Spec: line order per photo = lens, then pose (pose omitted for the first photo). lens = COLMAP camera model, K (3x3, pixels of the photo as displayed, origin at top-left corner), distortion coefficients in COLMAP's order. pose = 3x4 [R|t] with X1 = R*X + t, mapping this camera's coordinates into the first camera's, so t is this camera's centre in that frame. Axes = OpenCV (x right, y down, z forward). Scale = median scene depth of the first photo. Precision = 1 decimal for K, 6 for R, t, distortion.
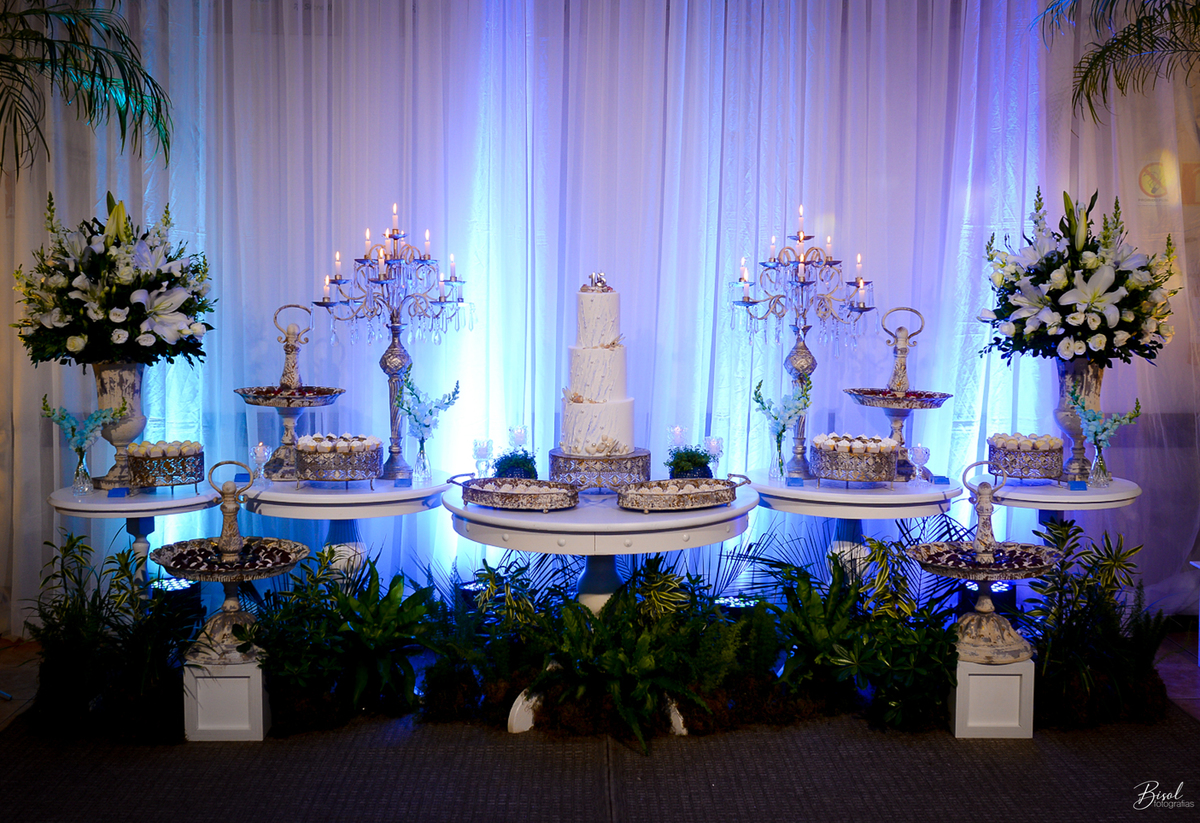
lens RADIAL K [[1420.5, 0, 603.0], [0, 1420.5, 362.2], [0, 0, 1]] dist [-0.059200, 0.059774]
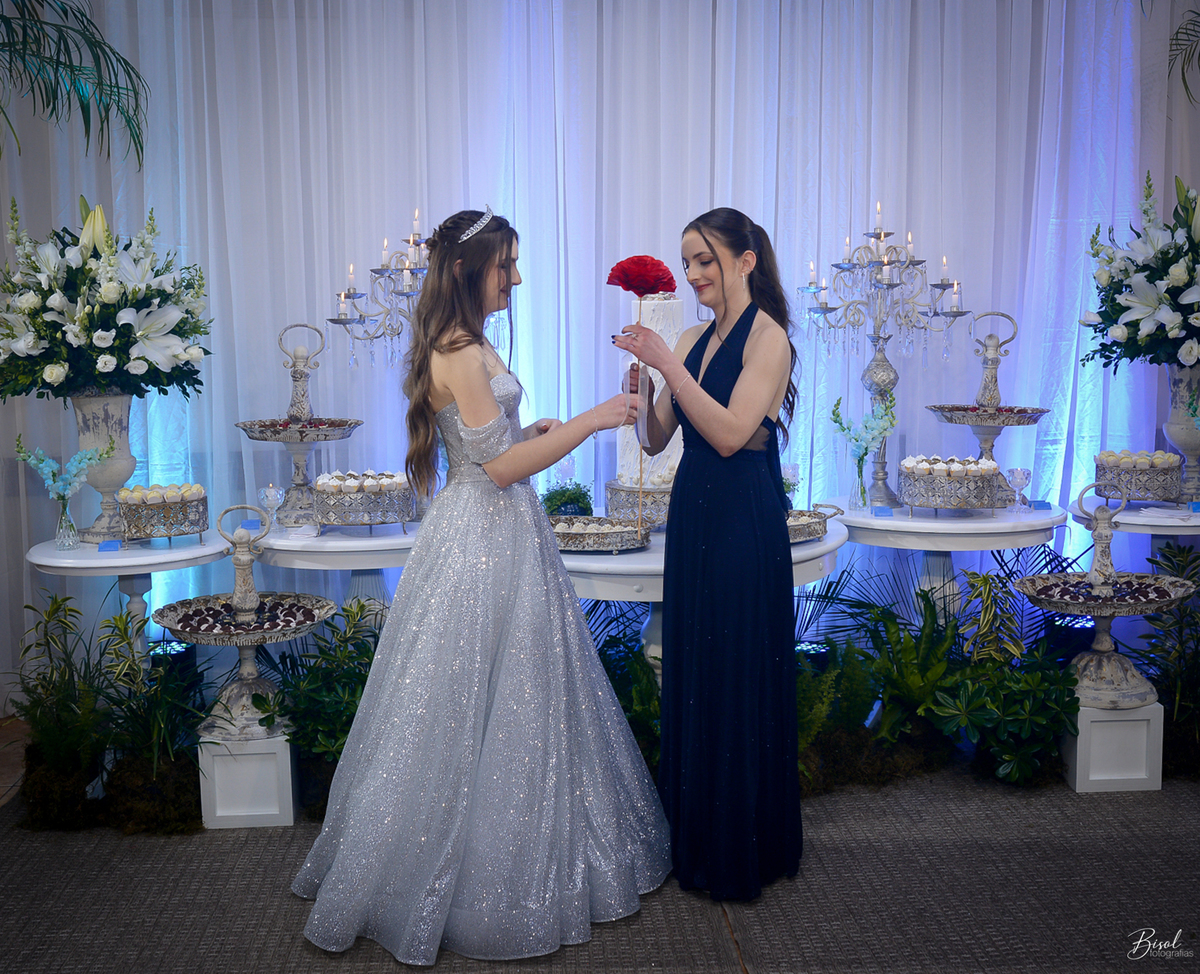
lens RADIAL K [[1471.4, 0, 600.5], [0, 1471.4, 470.1], [0, 0, 1]] dist [-0.058316, 0.059216]
pose [[0.998727, -0.026630, 0.042841, -0.079630], [0.024472, 0.998443, 0.050136, 0.008576], [-0.044109, -0.049023, 0.997823, 0.096548]]
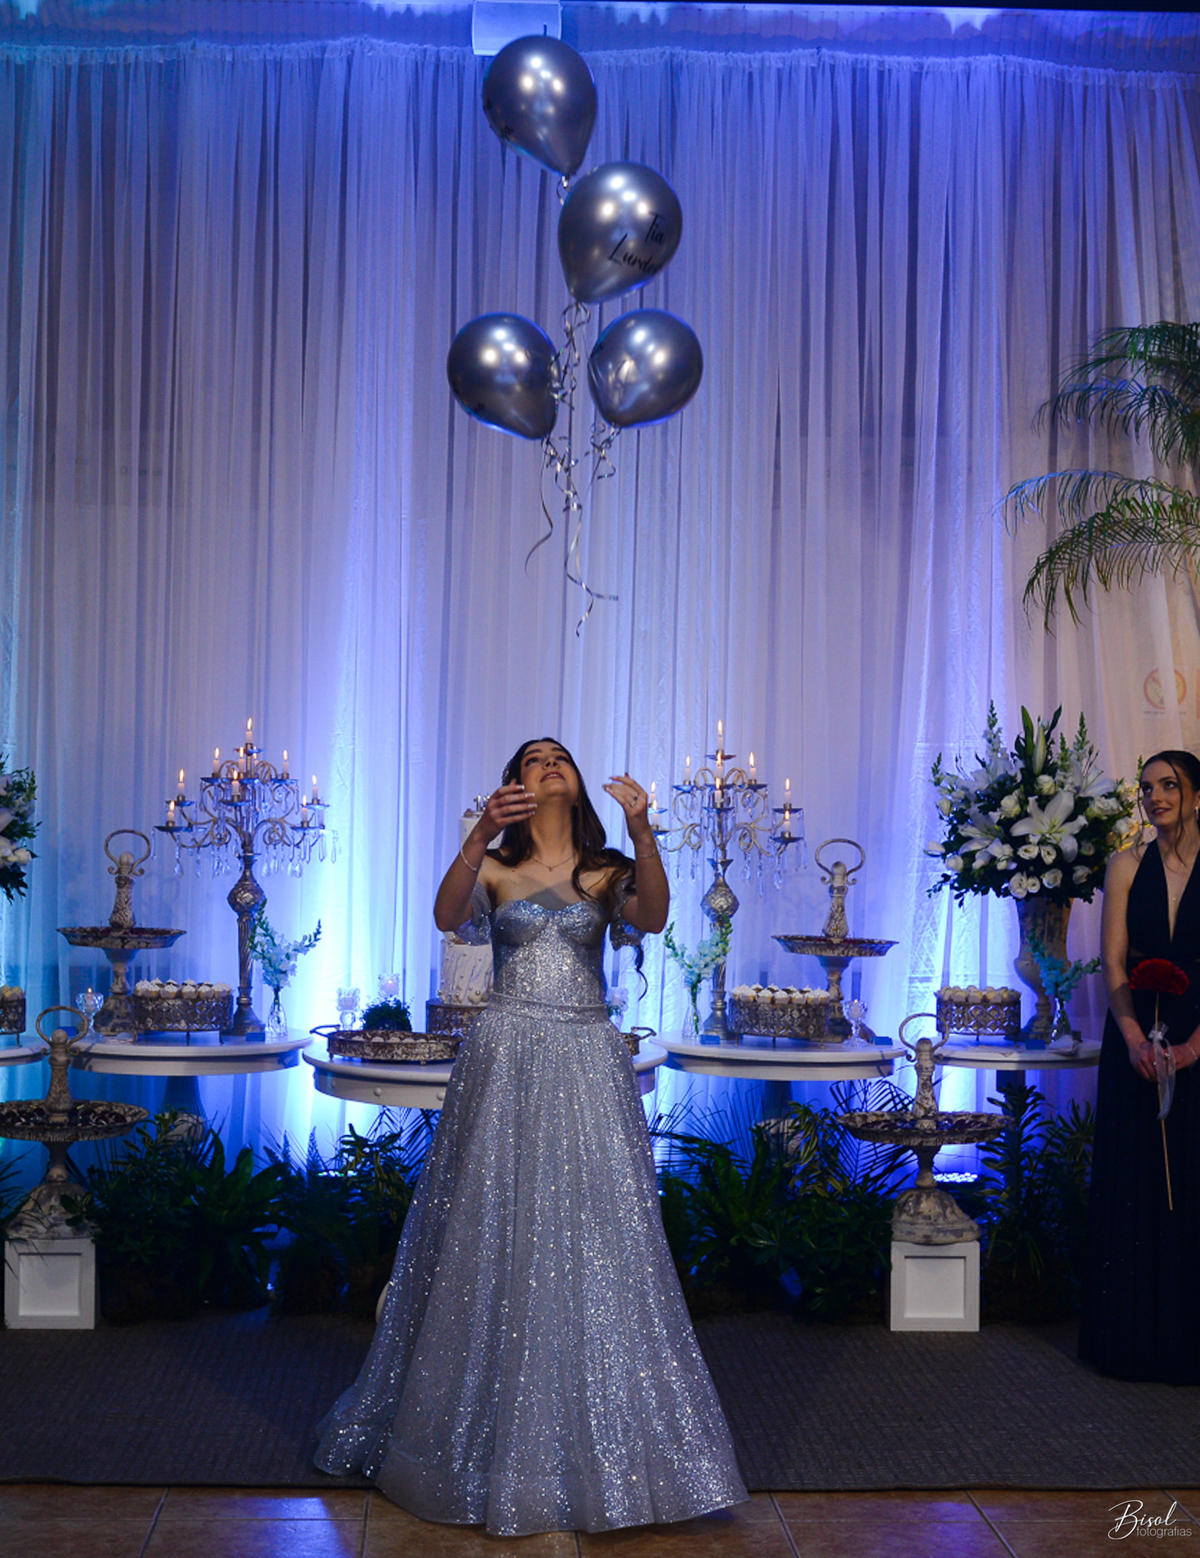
lens RADIAL K [[2374.5, 0, 521.4], [0, 2374.5, 744.1], [0, 0, 1]] dist [-0.051709, -0.008670]
pose [[0.999863, 0.008574, 0.014185, -0.001656], [-0.007298, 0.996125, -0.087649, 0.033077], [-0.014881, 0.087533, 0.996050, -0.454089]]
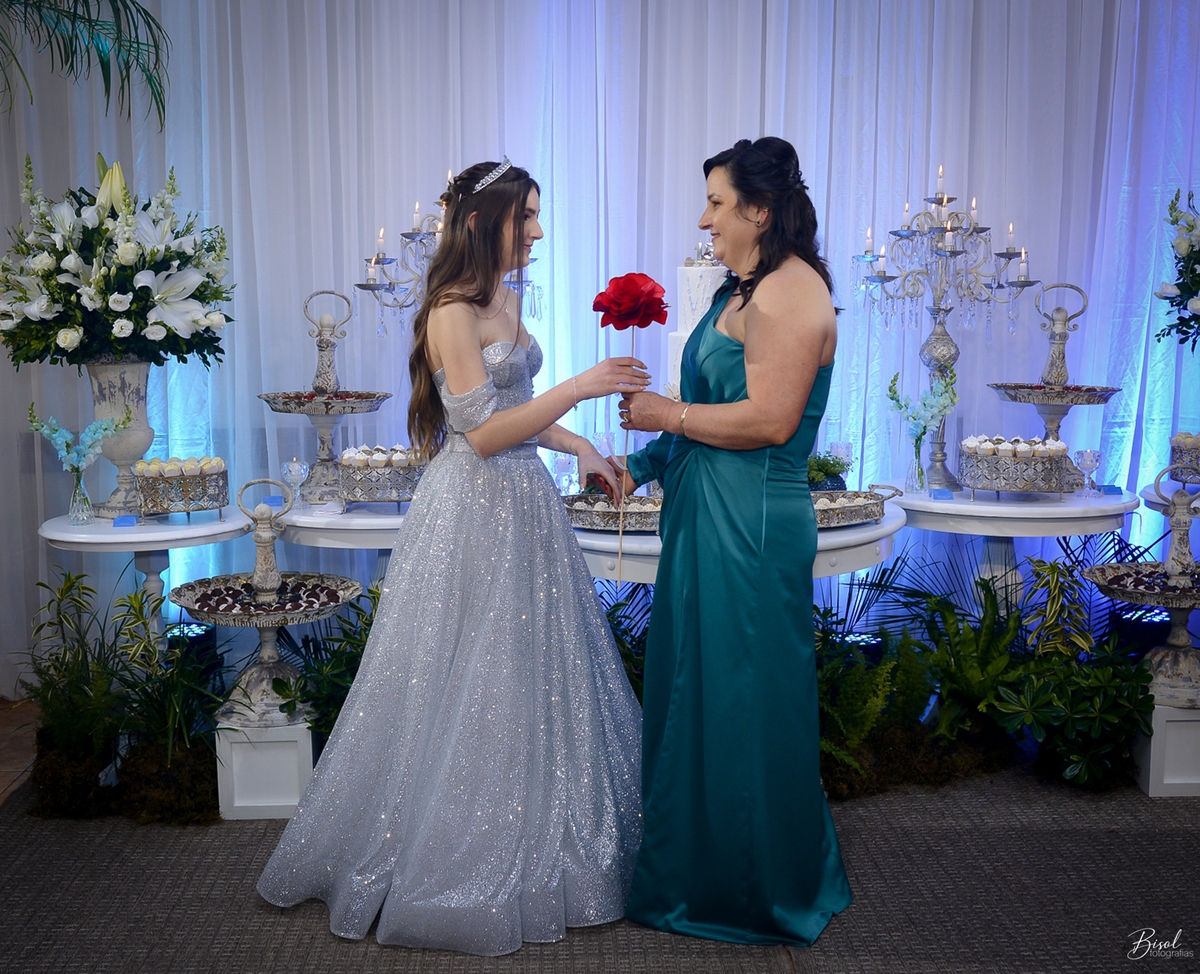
lens RADIAL K [[1473.5, 0, 577.1], [0, 1473.5, 480.7], [0, 0, 1]] dist [-0.055353, 0.052789]
pose [[0.999823, -0.016794, 0.008457, -0.086142], [0.016255, 0.998052, 0.060239, 0.021508], [-0.009452, -0.060091, 0.998148, 0.146029]]
